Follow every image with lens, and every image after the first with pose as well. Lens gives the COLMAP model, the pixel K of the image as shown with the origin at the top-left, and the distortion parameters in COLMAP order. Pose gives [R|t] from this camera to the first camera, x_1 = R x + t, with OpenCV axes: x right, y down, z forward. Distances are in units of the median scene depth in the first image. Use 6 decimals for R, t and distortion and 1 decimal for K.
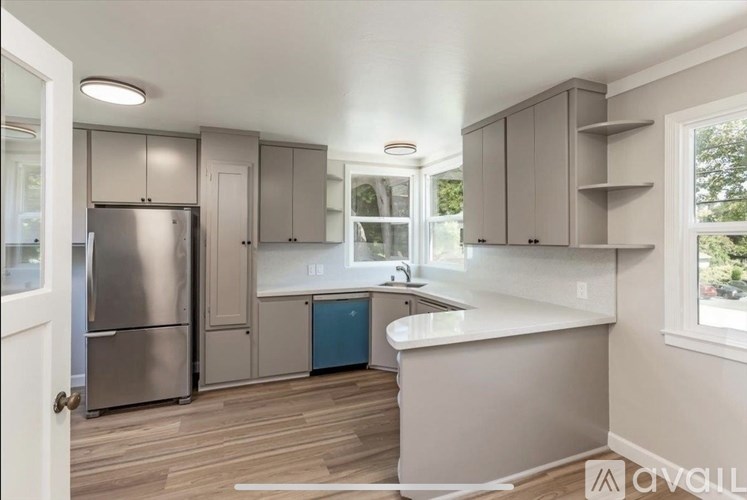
lens RADIAL K [[367.2, 0, 372.9], [0, 367.2, 236.3], [0, 0, 1]] dist [0.000933, 0.000191]
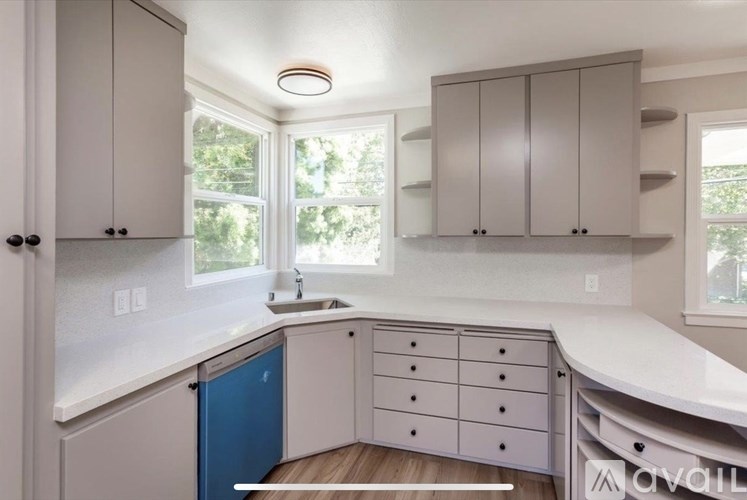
lens RADIAL K [[370.7, 0, 376.9], [0, 370.7, 238.4], [0, 0, 1]] dist [-0.002043, -0.000374]
pose [[0.641888, -0.015123, 0.766649, -0.375335], [0.000870, 0.999819, 0.018994, 0.010268], [-0.766798, -0.011525, 0.641785, 0.603809]]
